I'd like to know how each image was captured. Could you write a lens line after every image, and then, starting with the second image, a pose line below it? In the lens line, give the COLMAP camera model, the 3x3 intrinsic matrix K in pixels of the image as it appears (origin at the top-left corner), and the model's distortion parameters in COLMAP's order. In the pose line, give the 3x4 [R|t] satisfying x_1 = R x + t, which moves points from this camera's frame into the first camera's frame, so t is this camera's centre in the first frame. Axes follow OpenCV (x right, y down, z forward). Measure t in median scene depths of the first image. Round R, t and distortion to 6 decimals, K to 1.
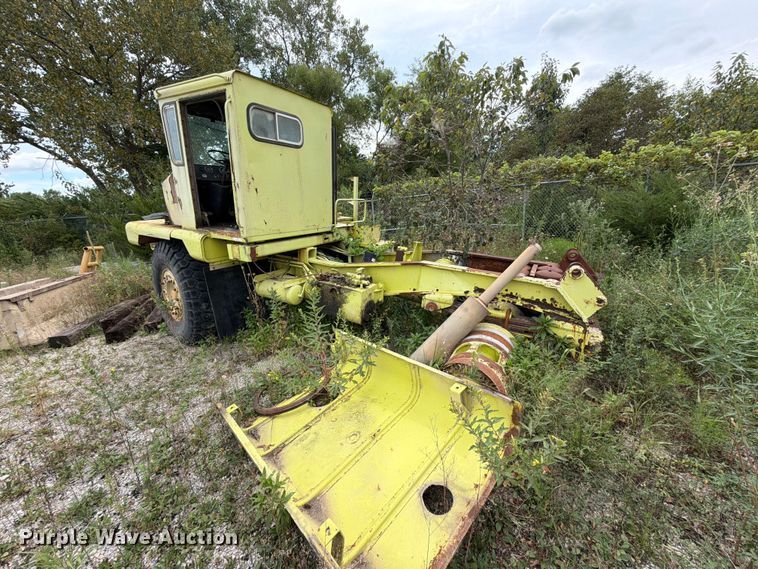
lens RADIAL K [[304.5, 0, 379.3], [0, 304.5, 285.0], [0, 0, 1]] dist [0.001113, -0.000711]
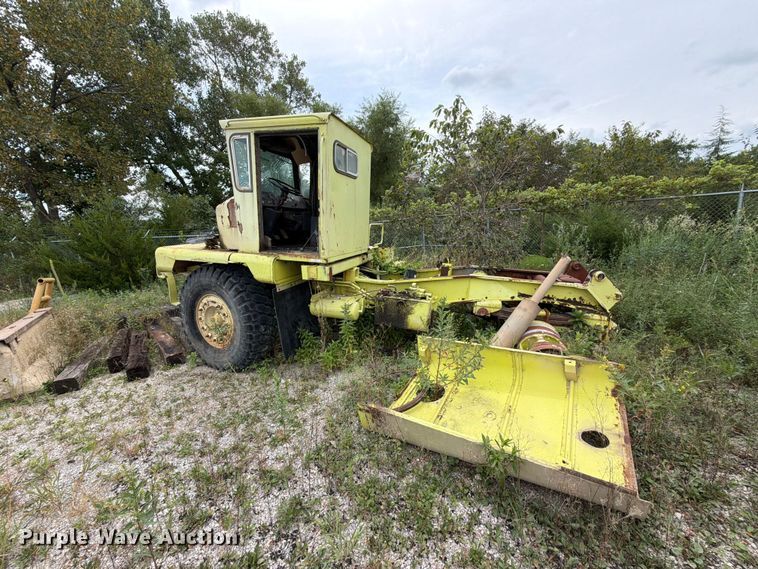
lens RADIAL K [[304.5, 0, 379.3], [0, 304.5, 284.3], [0, 0, 1]] dist [0.001113, -0.000711]
pose [[0.973055, -0.044577, 0.226222, -0.468679], [0.062524, 0.995385, -0.072796, 0.024074], [-0.221933, 0.084979, 0.971352, -0.076576]]
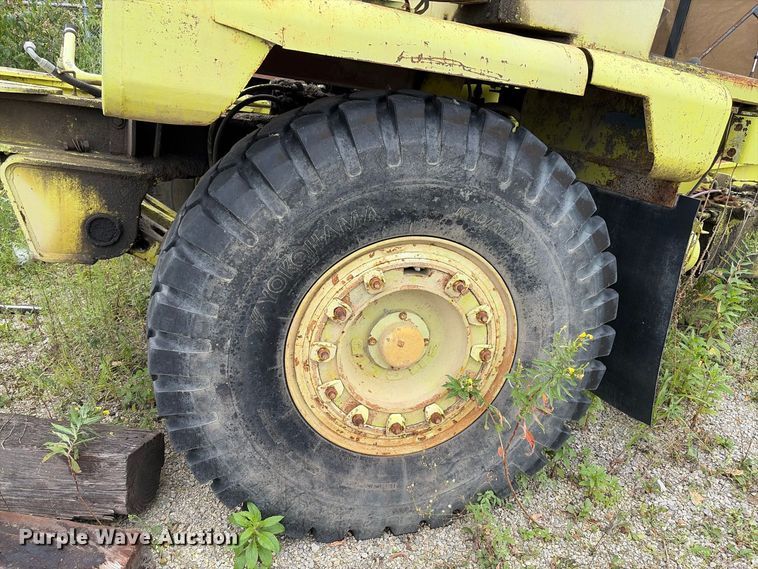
lens RADIAL K [[569.7, 0, 373.3], [0, 569.7, 280.6], [0, 0, 1]] dist [0.039590, -0.037365]
pose [[0.595064, -0.206647, 0.776657, -1.228427], [0.110234, 0.978231, 0.175821, -0.114594], [-0.796082, -0.019011, 0.604890, 0.931676]]
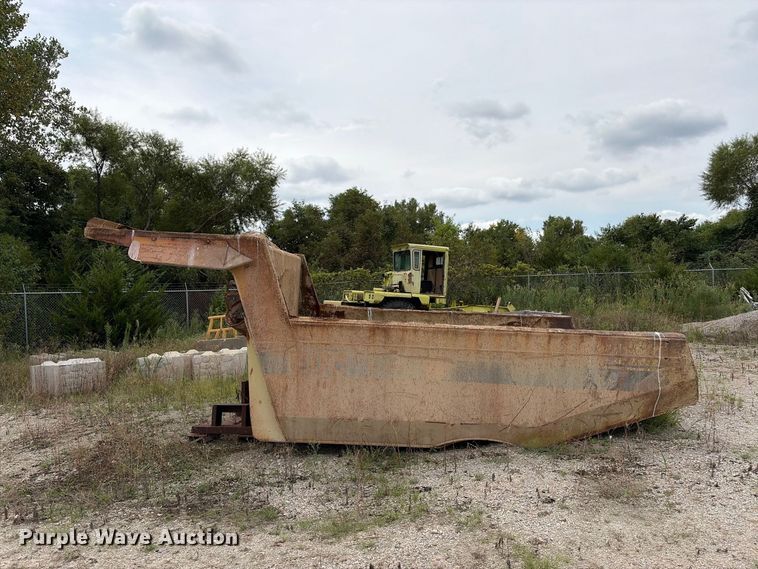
lens RADIAL K [[569.7, 0, 375.1], [0, 569.7, 289.0], [0, 0, 1]] dist [0.039590, -0.037365]
pose [[0.624195, 0.025554, 0.780850, -4.849254], [0.189425, 0.964693, -0.182992, 0.621557], [-0.757957, 0.262135, 0.597316, -1.690161]]
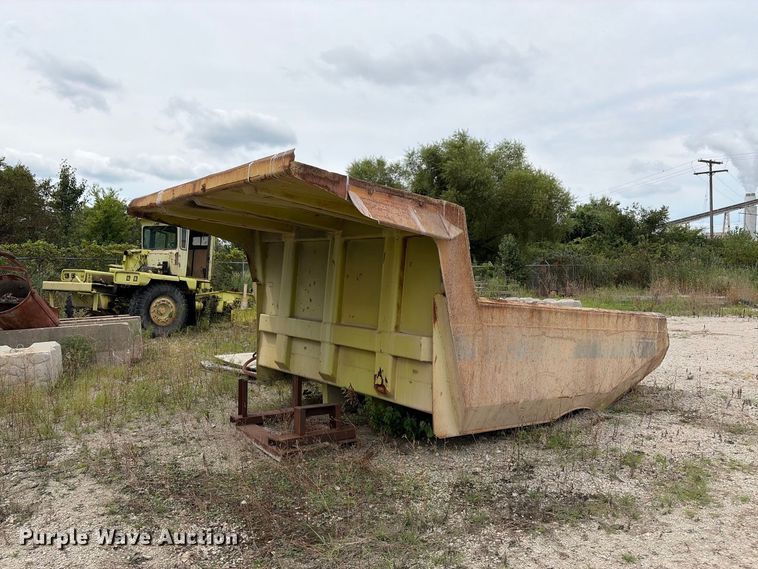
lens RADIAL K [[569.7, 0, 381.9], [0, 569.7, 288.0], [0, 0, 1]] dist [0.039590, -0.037365]
pose [[-0.042600, 0.020690, 0.998878, -5.195471], [0.228378, 0.973517, -0.010425, 0.292121], [-0.972640, 0.227677, -0.046197, -0.220366]]
